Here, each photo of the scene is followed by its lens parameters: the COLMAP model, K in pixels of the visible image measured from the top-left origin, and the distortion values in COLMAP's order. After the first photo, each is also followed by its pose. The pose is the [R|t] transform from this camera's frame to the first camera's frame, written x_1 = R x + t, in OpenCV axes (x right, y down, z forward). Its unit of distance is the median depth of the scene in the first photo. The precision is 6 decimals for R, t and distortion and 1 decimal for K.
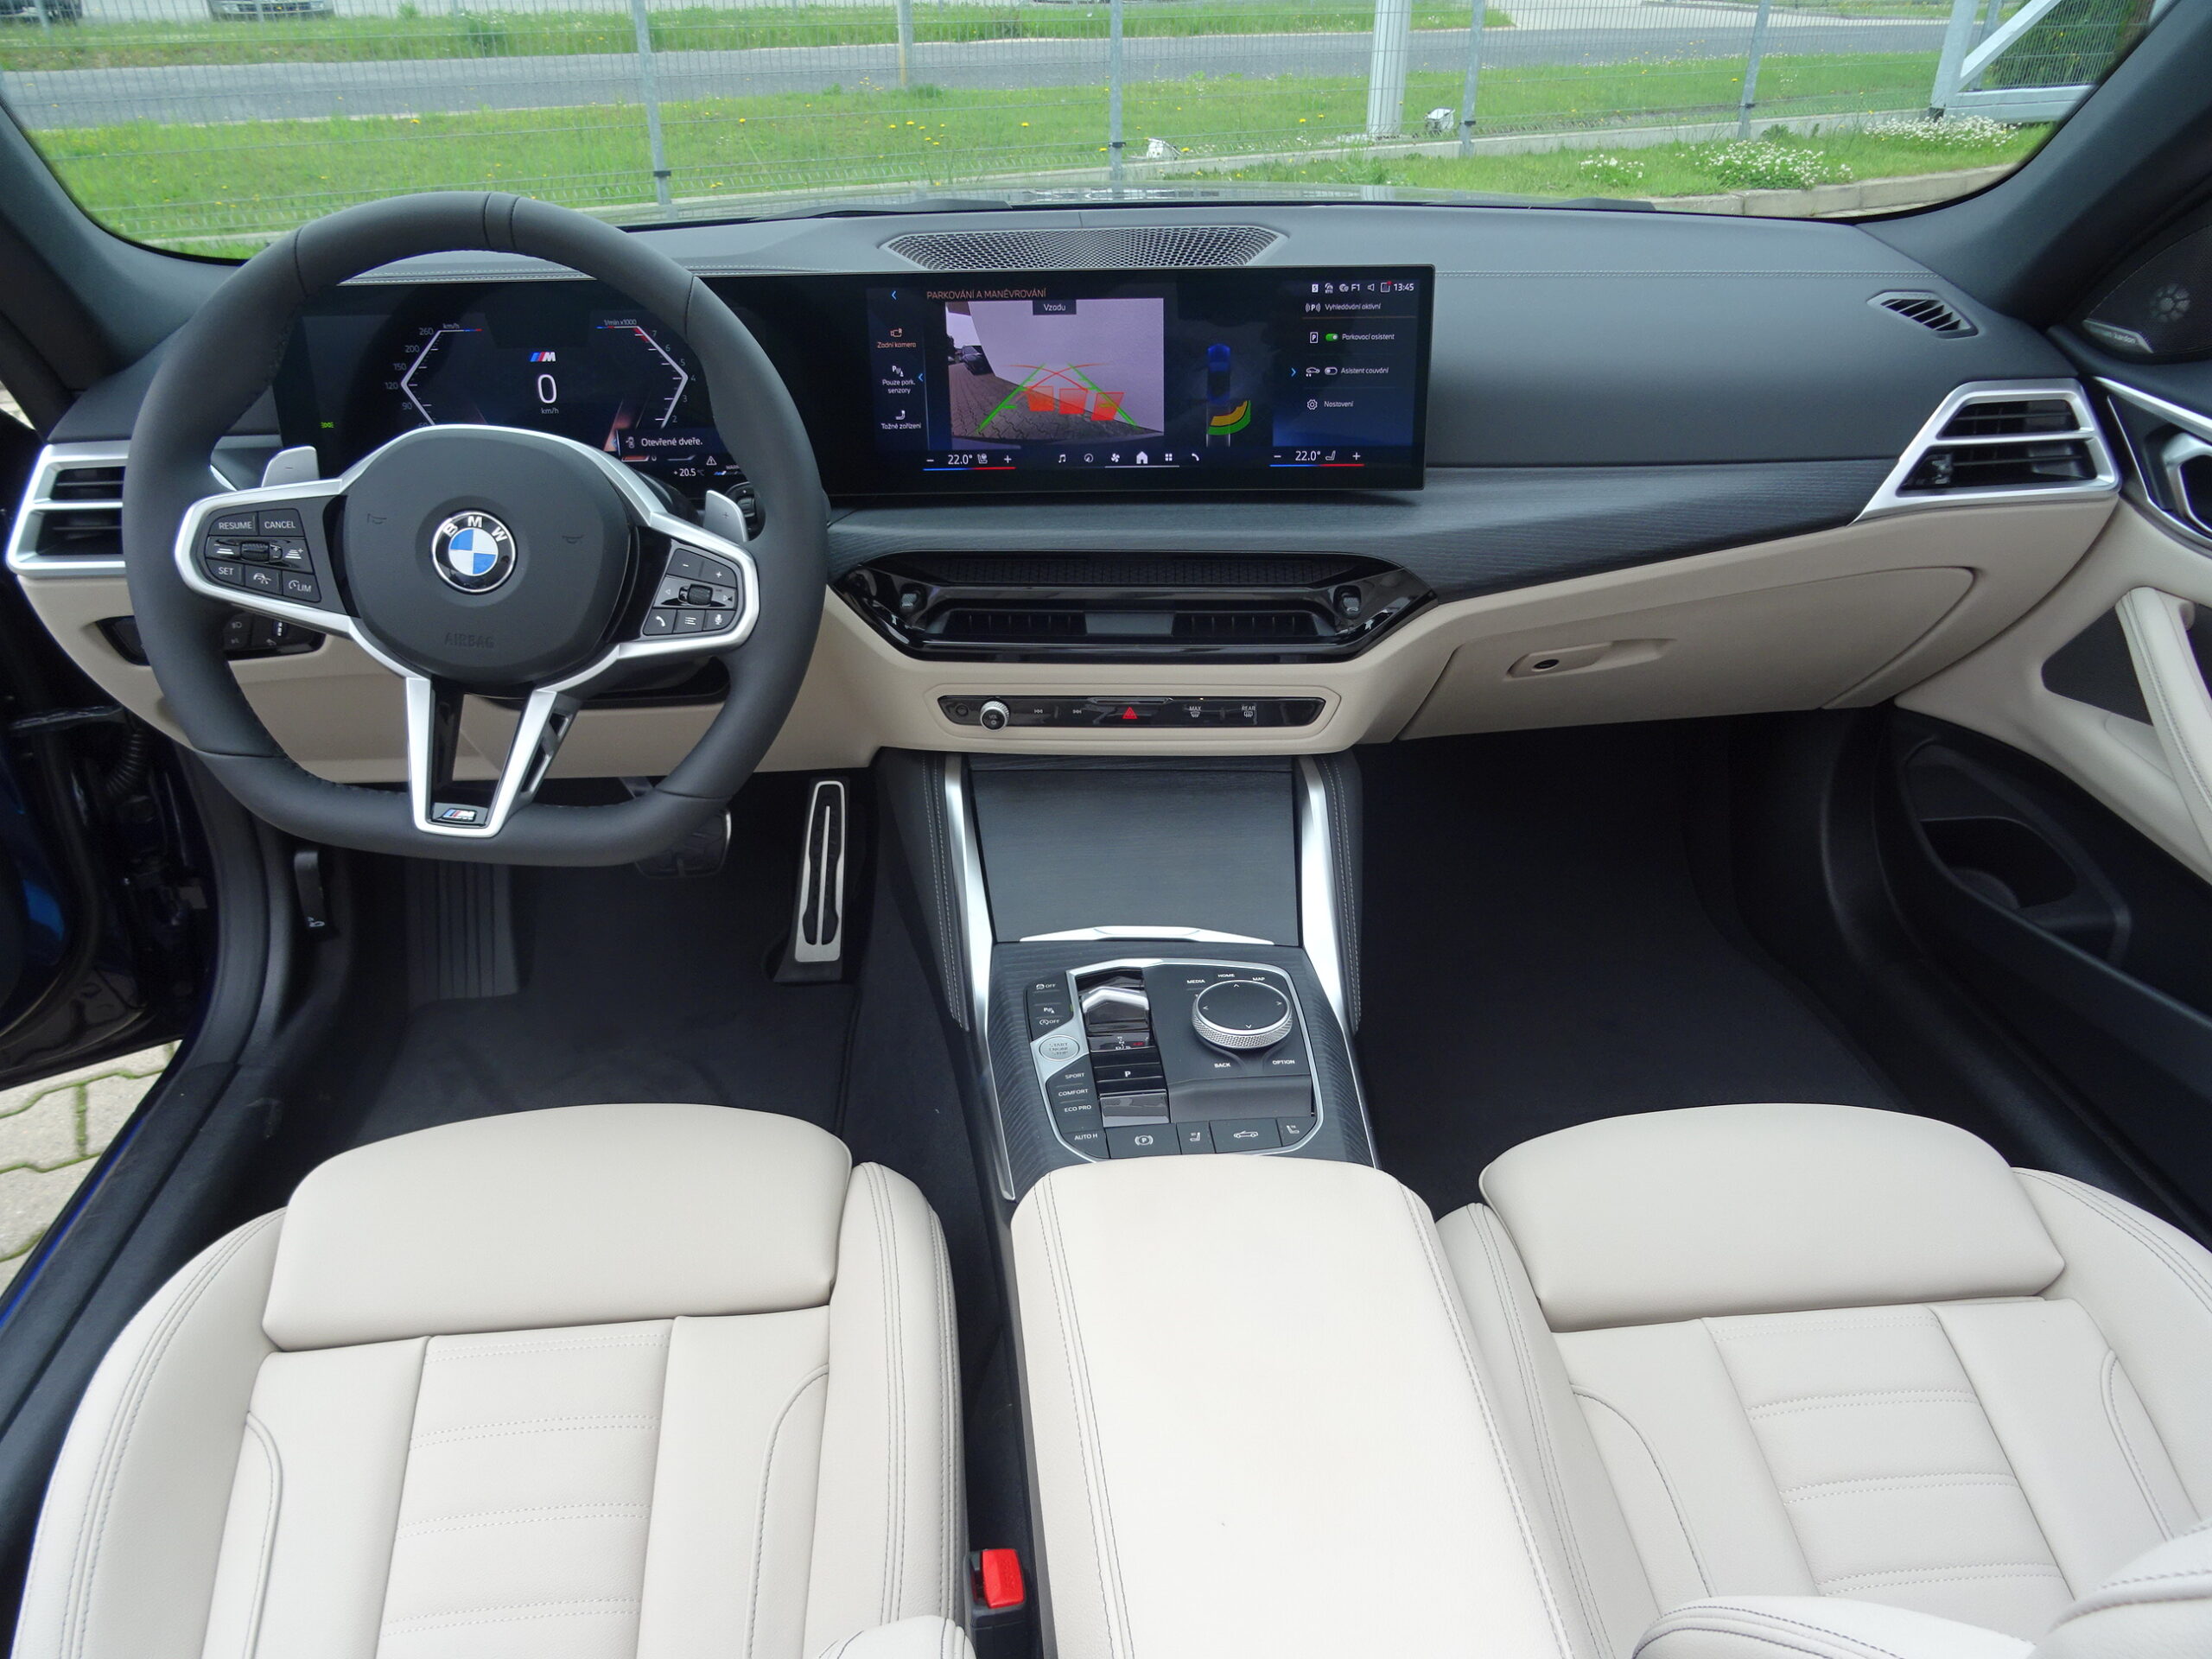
lens RADIAL K [[1537.7, 0, 1131.8], [0, 1537.7, 878.3], [0, 0, 1]] dist [-0.032656, 0.003192]
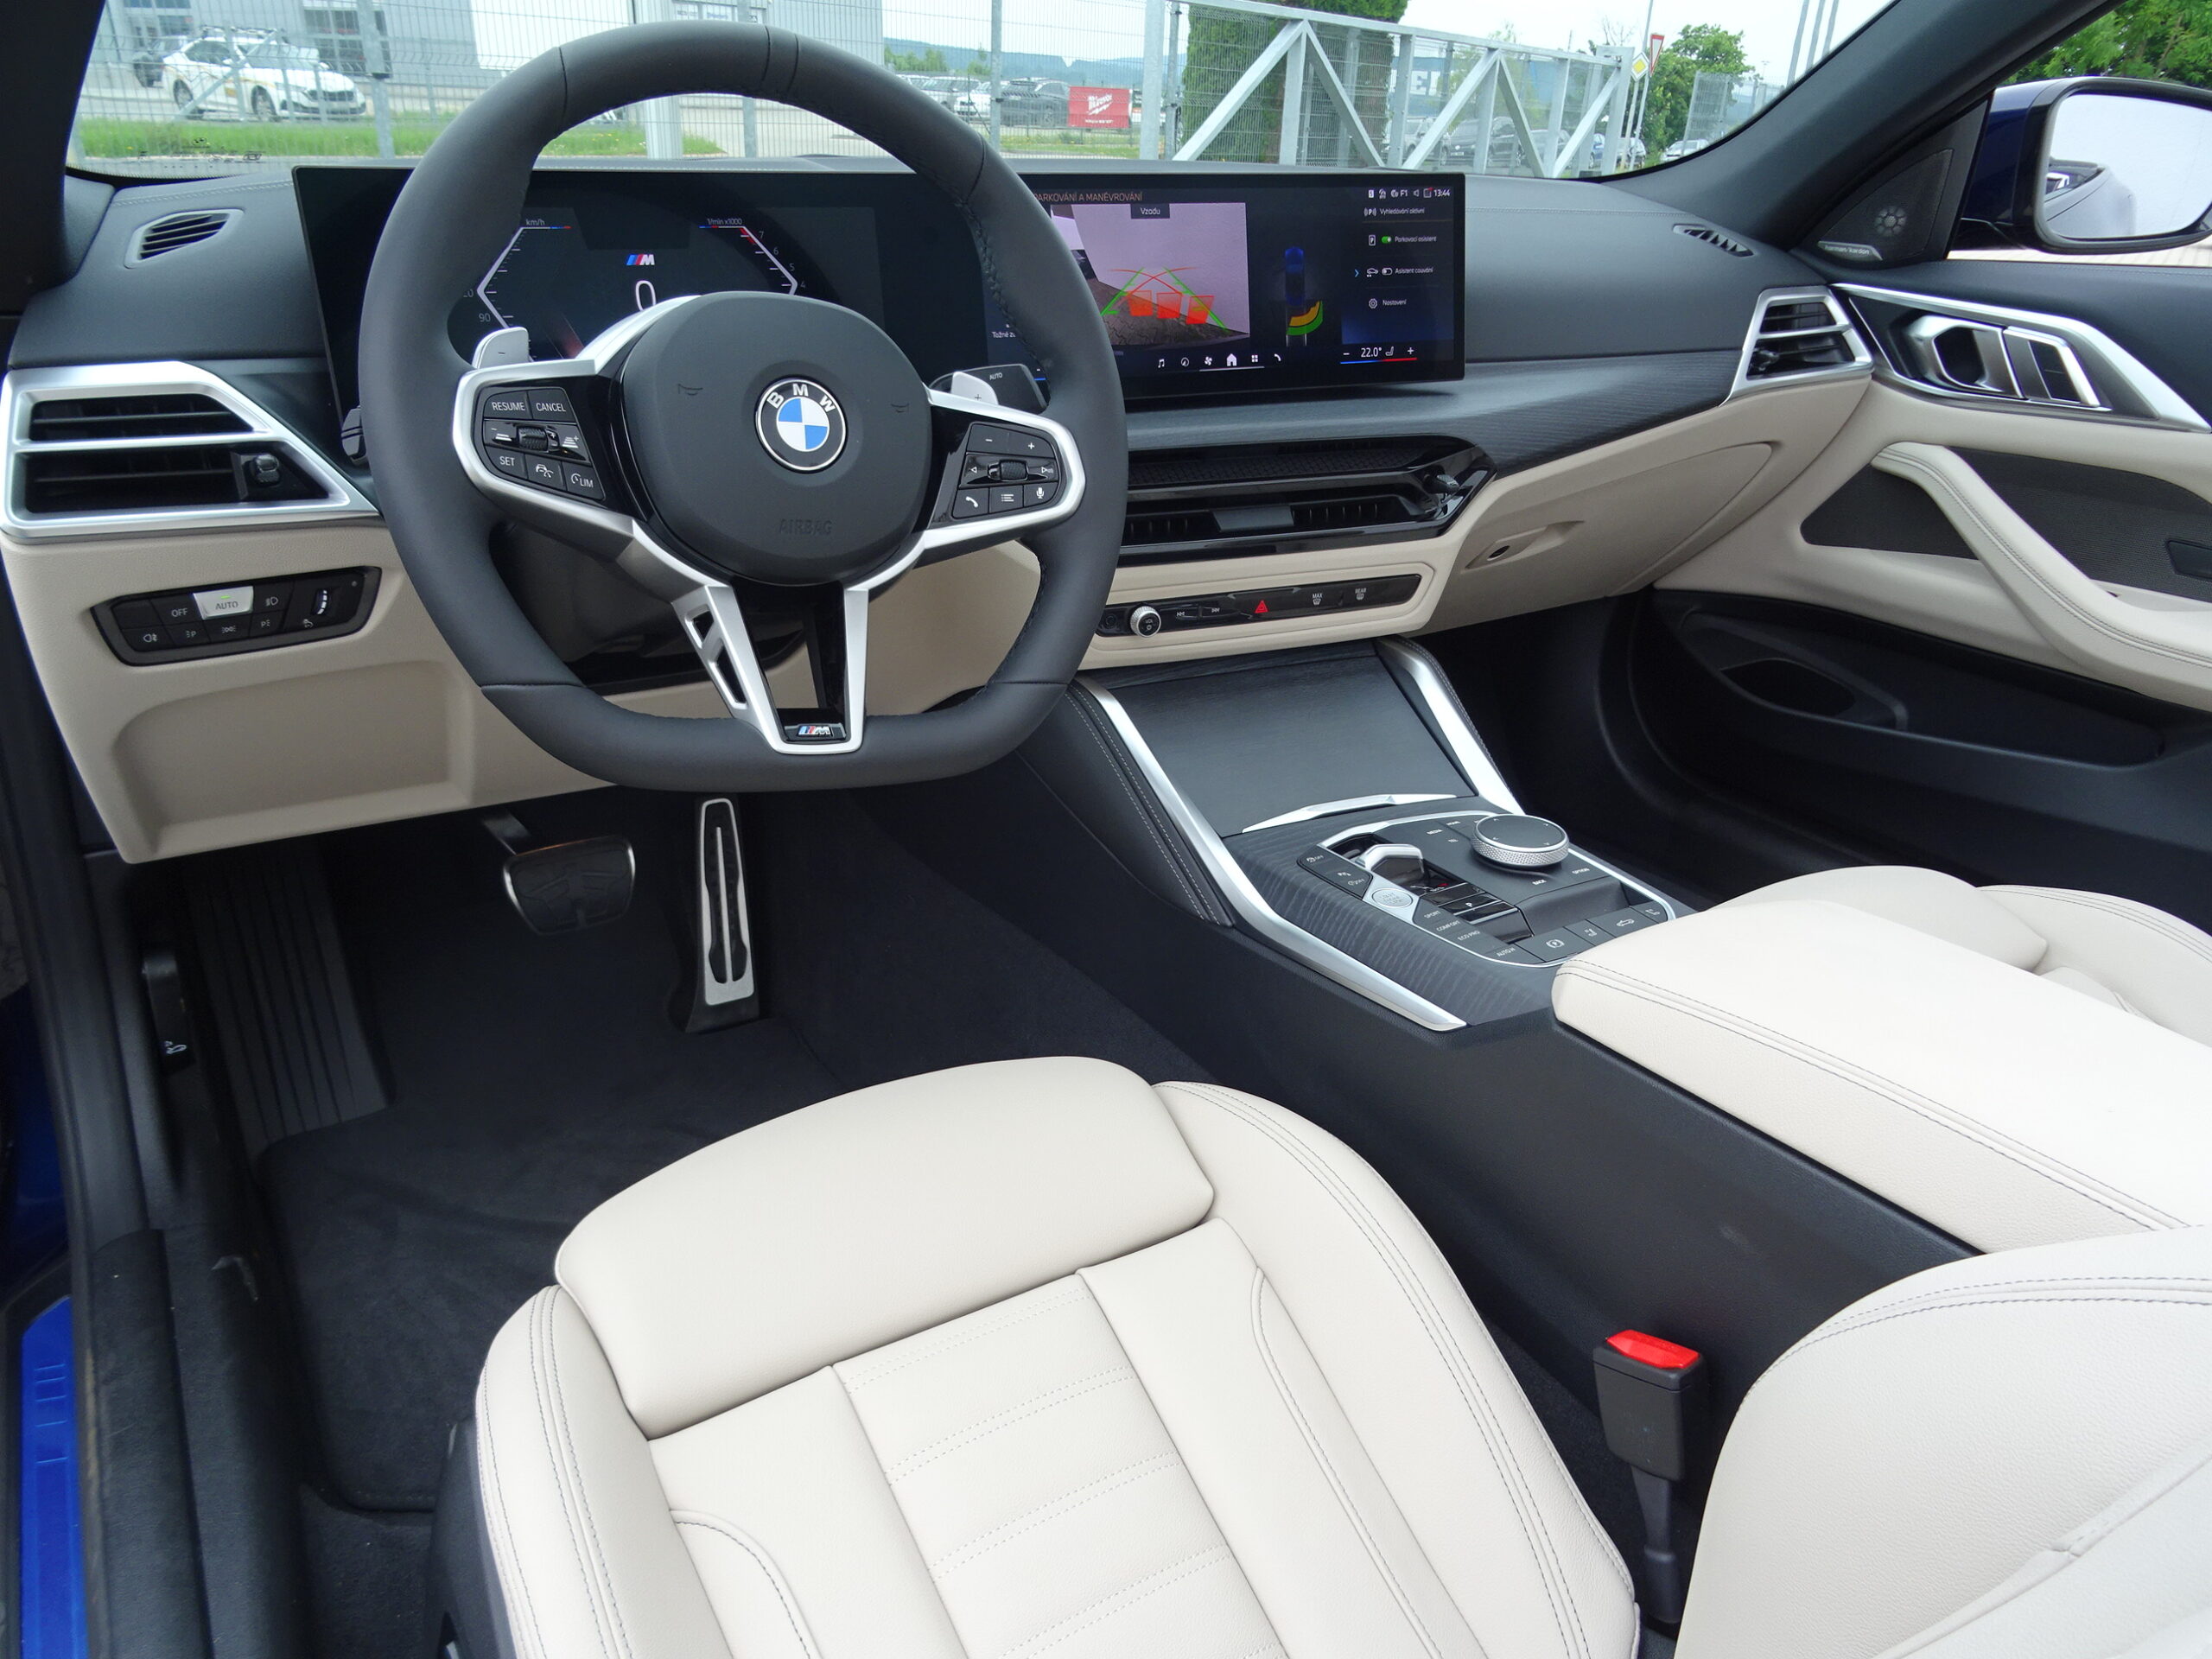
lens RADIAL K [[1537.7, 0, 1125.4], [0, 1537.7, 888.3], [0, 0, 1]] dist [-0.032656, 0.003192]
pose [[0.900066, -0.170178, 0.401150, -0.535167], [0.193917, 0.980834, -0.019001, 0.079428], [-0.390227, 0.094892, 0.915815, 0.123742]]
